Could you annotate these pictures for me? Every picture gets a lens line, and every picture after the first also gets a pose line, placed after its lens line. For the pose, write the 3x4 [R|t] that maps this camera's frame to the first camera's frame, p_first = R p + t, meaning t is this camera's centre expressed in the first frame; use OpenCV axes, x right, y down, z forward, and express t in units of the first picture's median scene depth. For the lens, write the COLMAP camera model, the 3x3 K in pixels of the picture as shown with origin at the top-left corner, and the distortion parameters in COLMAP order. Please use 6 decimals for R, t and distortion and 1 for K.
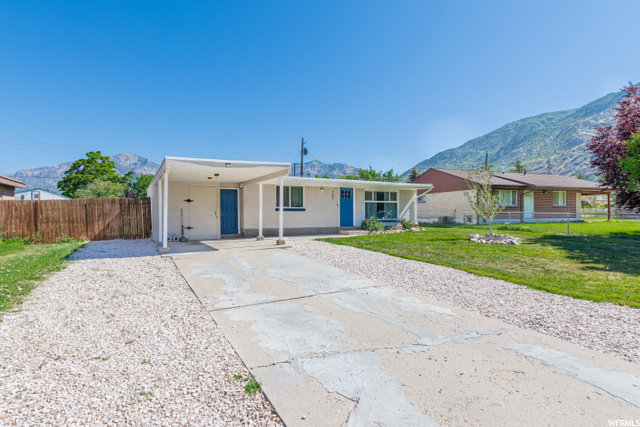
lens RADIAL K [[320.4, 0, 315.6], [0, 320.4, 215.5], [0, 0, 1]] dist [0.002951, 0.000283]
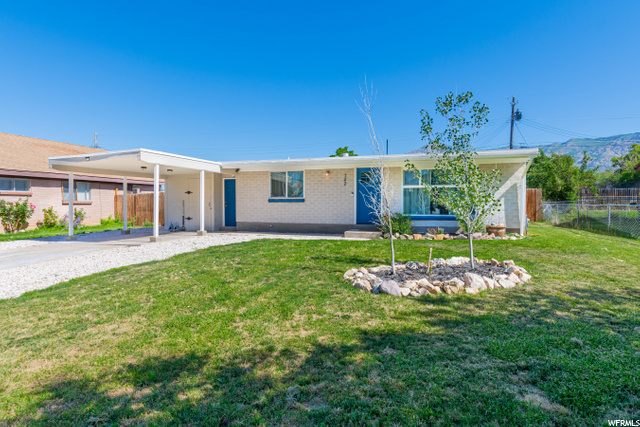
lens RADIAL K [[338.1, 0, 325.1], [0, 338.1, 209.5], [0, 0, 1]] dist [-0.001686, 0.000195]
pose [[0.690641, 0.017977, -0.722974, 0.563810], [-0.004968, 0.999785, 0.020115, -0.012263], [0.723181, -0.010301, 0.690582, 0.444666]]
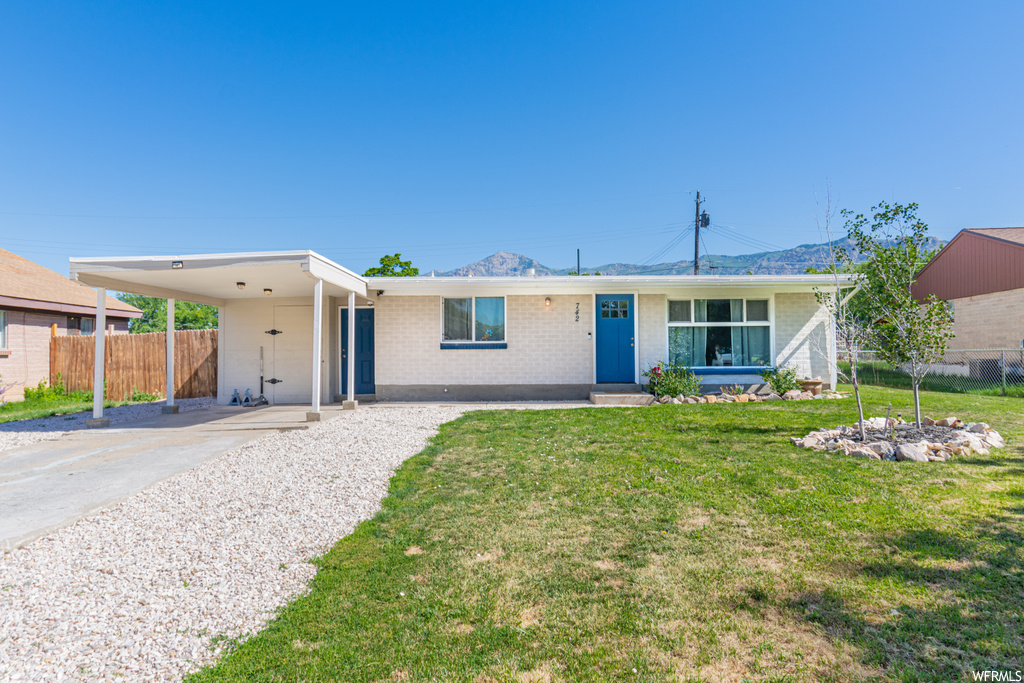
lens RADIAL K [[604.4, 0, 511.1], [0, 604.4, 342.0], [0, 0, 1]] dist [0.002397, -0.001564]
pose [[0.876955, -0.011083, -0.480444, 0.372416], [0.001883, 0.999806, -0.019628, -0.006437], [0.480569, 0.016308, 0.876805, 0.221621]]
